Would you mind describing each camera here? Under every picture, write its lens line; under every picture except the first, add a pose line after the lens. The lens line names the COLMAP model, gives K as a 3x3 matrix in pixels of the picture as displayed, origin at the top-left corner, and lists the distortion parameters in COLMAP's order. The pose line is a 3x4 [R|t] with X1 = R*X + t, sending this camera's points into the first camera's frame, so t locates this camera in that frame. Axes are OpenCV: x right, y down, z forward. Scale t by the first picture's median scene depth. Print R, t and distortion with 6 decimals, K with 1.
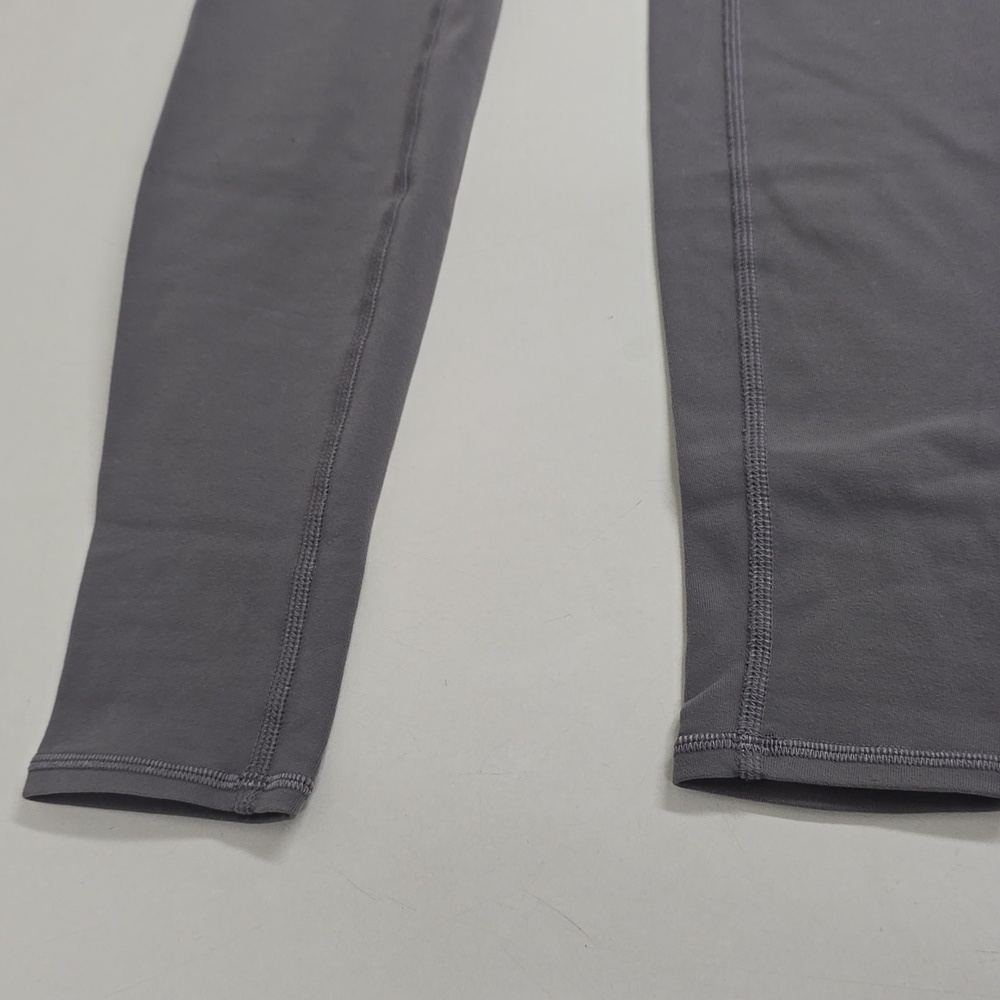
lens RADIAL K [[1438.5, 0, 521.9], [0, 1438.5, 500.0], [0, 0, 1]] dist [0.172482, -0.650491]
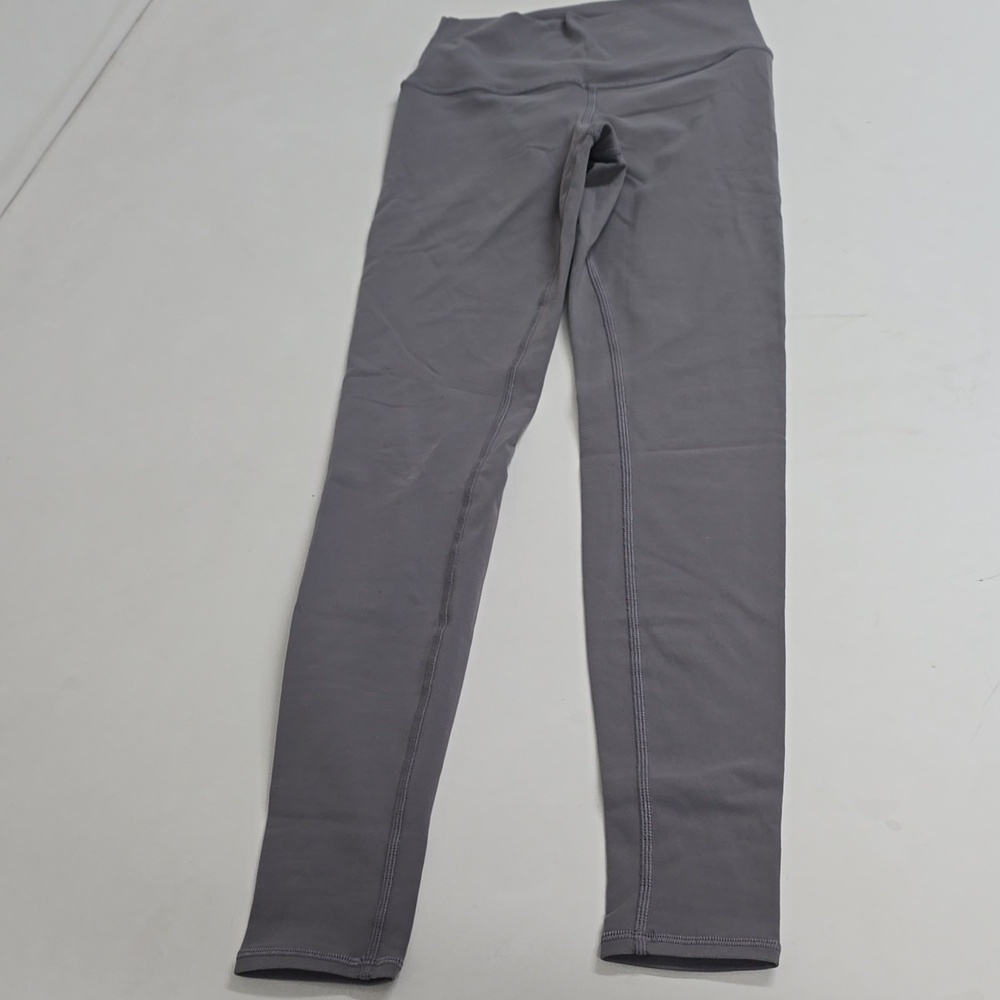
lens RADIAL K [[1414.5, 0, 500.0], [0, 1414.5, 500.0], [0, 0, 1]] dist [0.170978, -0.591682]
pose [[0.999103, 0.017858, 0.038393, -0.095989], [-0.008930, 0.975187, -0.221204, 0.024840], [-0.041390, 0.220663, 0.974471, -0.830897]]
